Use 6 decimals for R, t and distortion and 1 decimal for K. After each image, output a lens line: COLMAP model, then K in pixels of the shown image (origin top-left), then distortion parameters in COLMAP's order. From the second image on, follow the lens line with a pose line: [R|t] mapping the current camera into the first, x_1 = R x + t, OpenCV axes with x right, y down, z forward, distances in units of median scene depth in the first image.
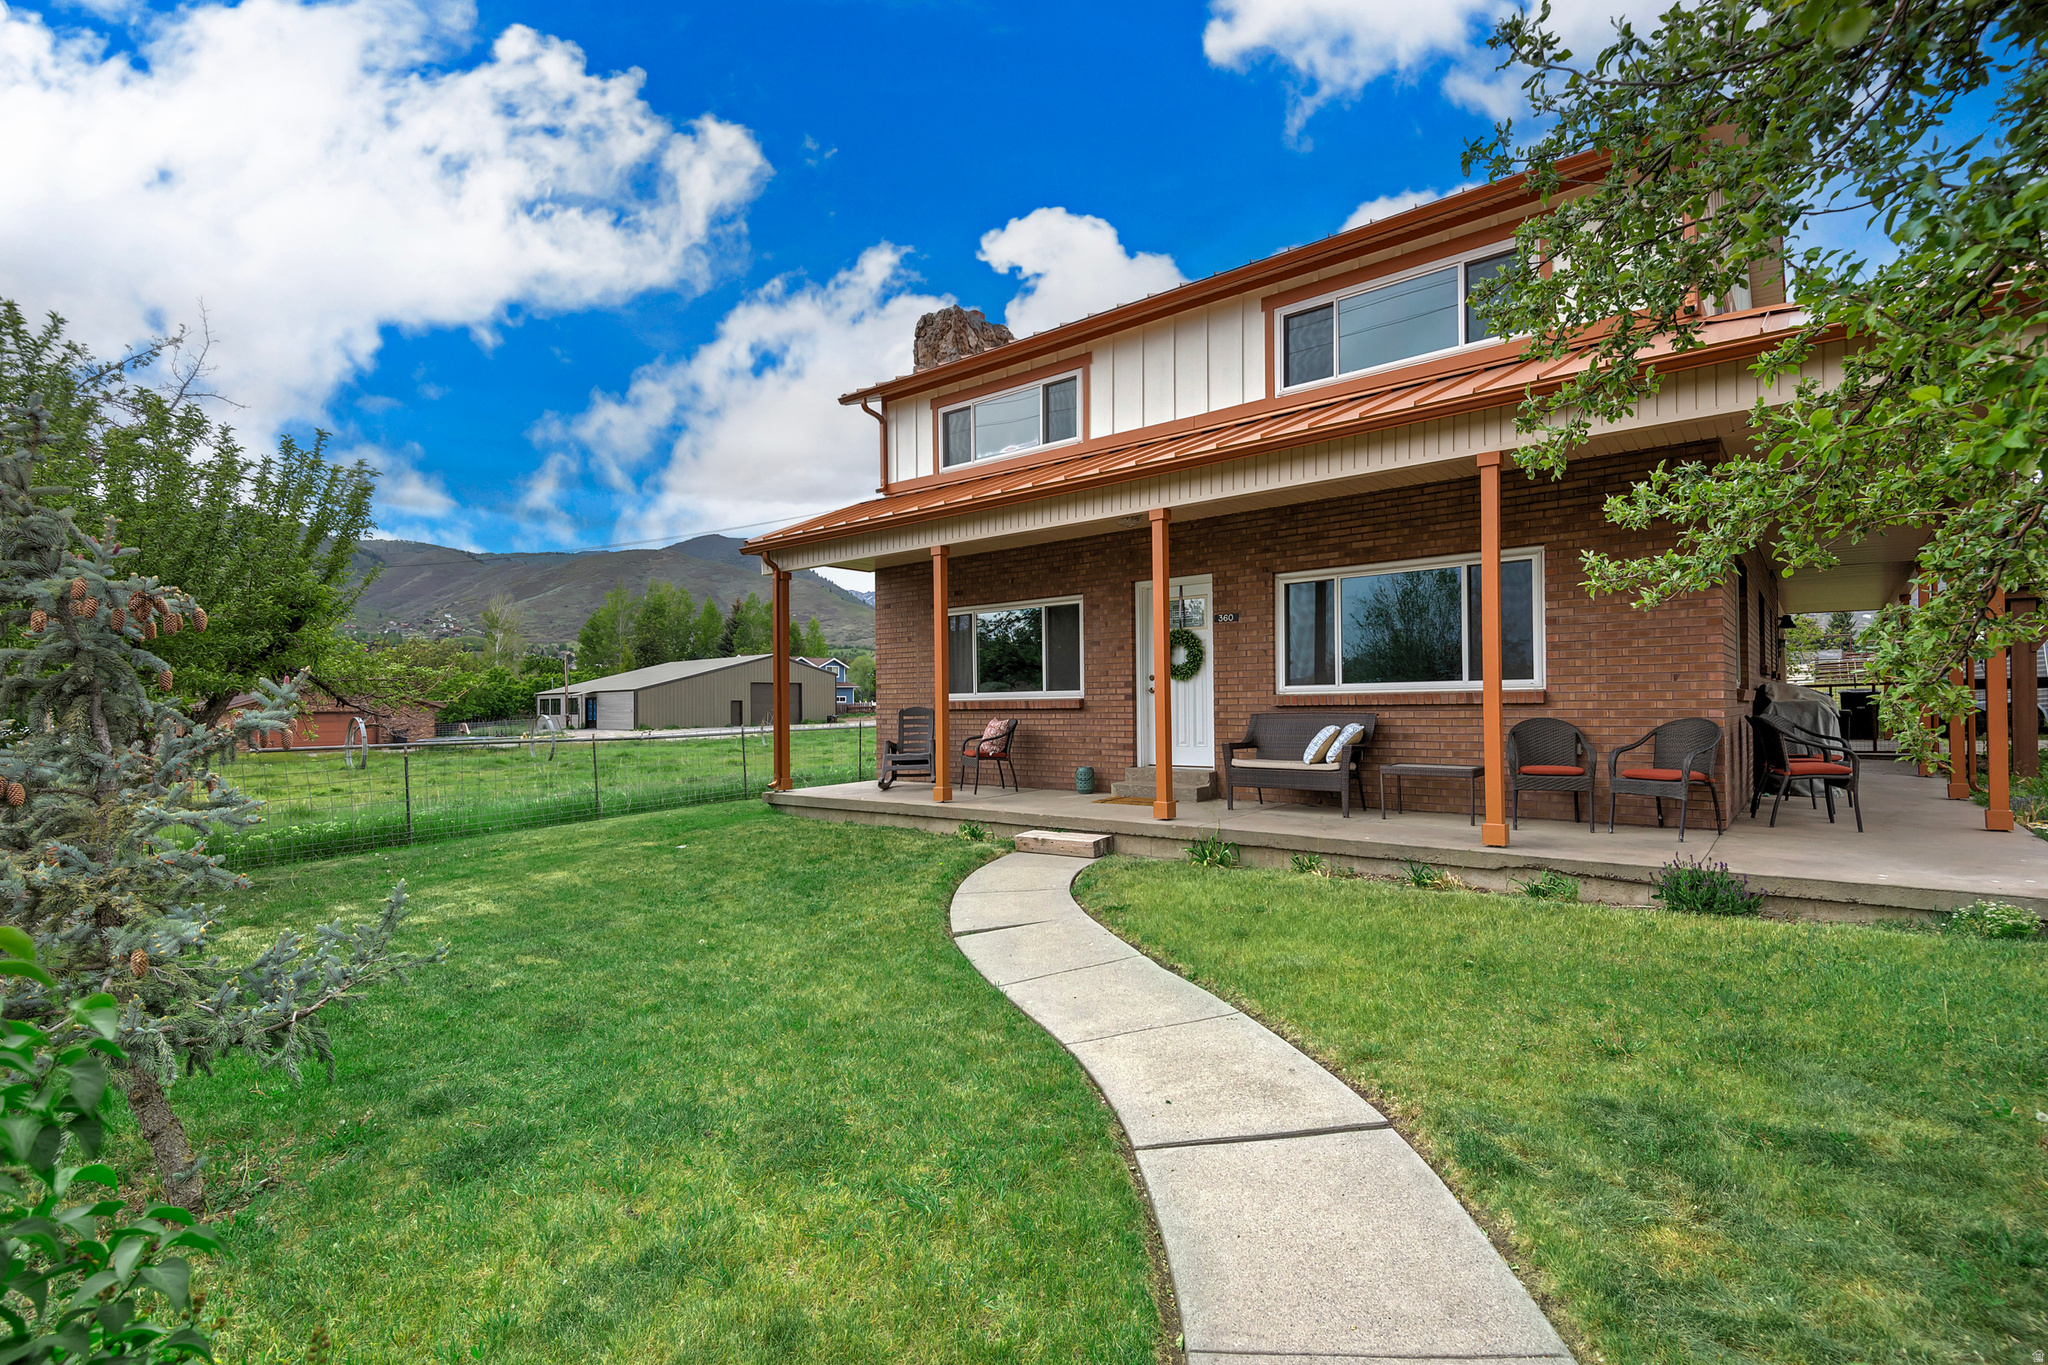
lens RADIAL K [[1116.9, 0, 1024.0], [0, 1116.9, 682.5], [0, 0, 1]] dist [0.049260, -0.039323]
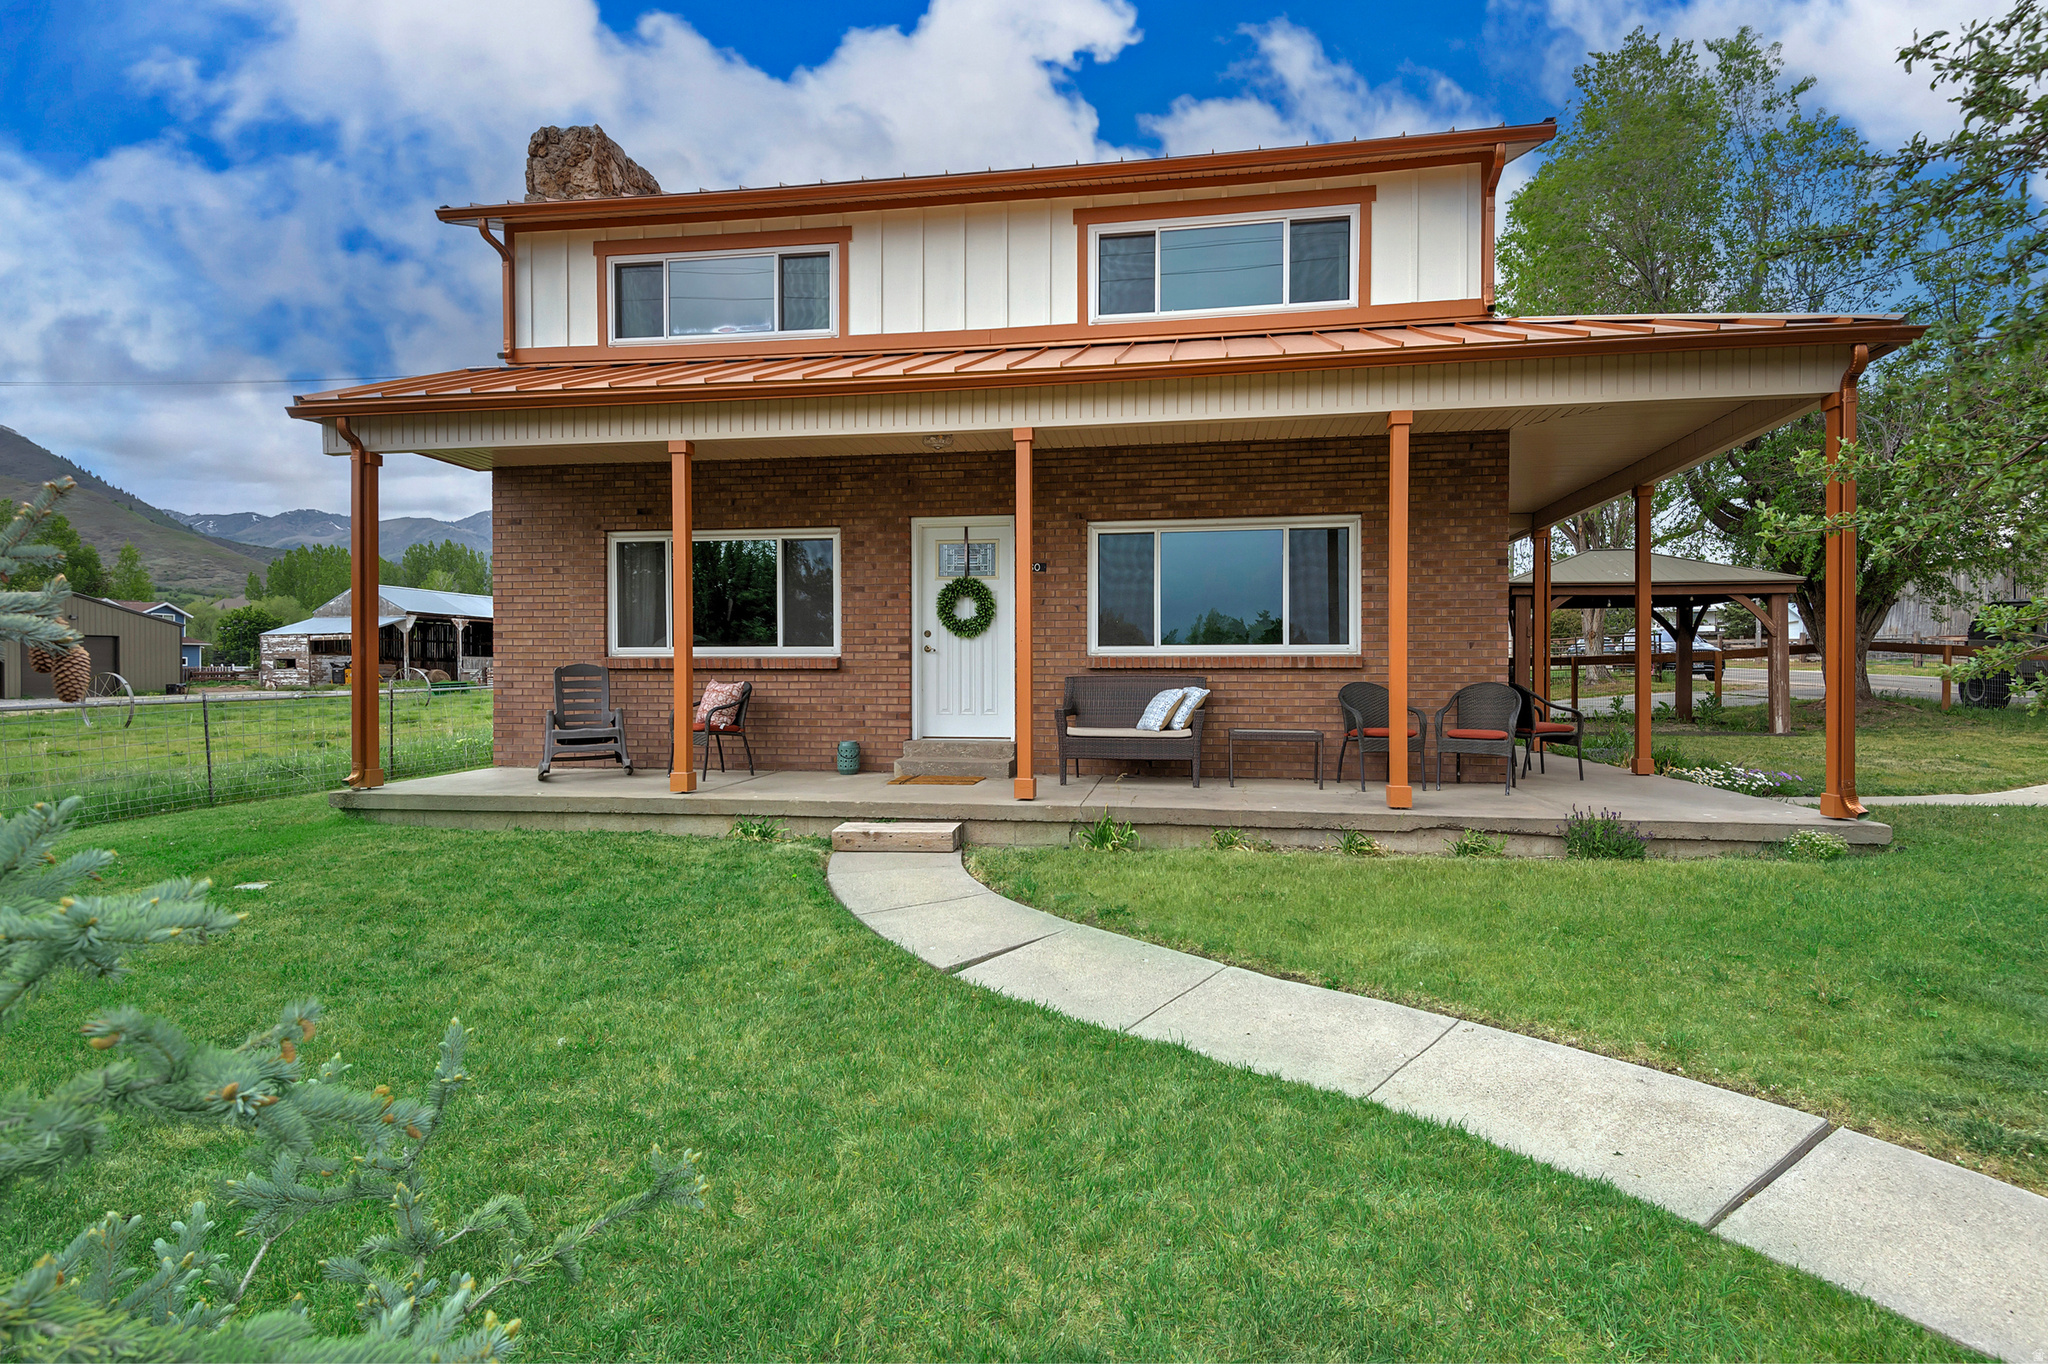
lens RADIAL K [[1116.9, 0, 1024.0], [0, 1116.9, 682.0], [0, 0, 1]] dist [0.049260, -0.039323]
pose [[0.825300, 0.008217, 0.564635, -0.326384], [-0.021112, 0.999644, 0.016310, 0.018452], [-0.564300, -0.025382, 0.825179, 0.285581]]
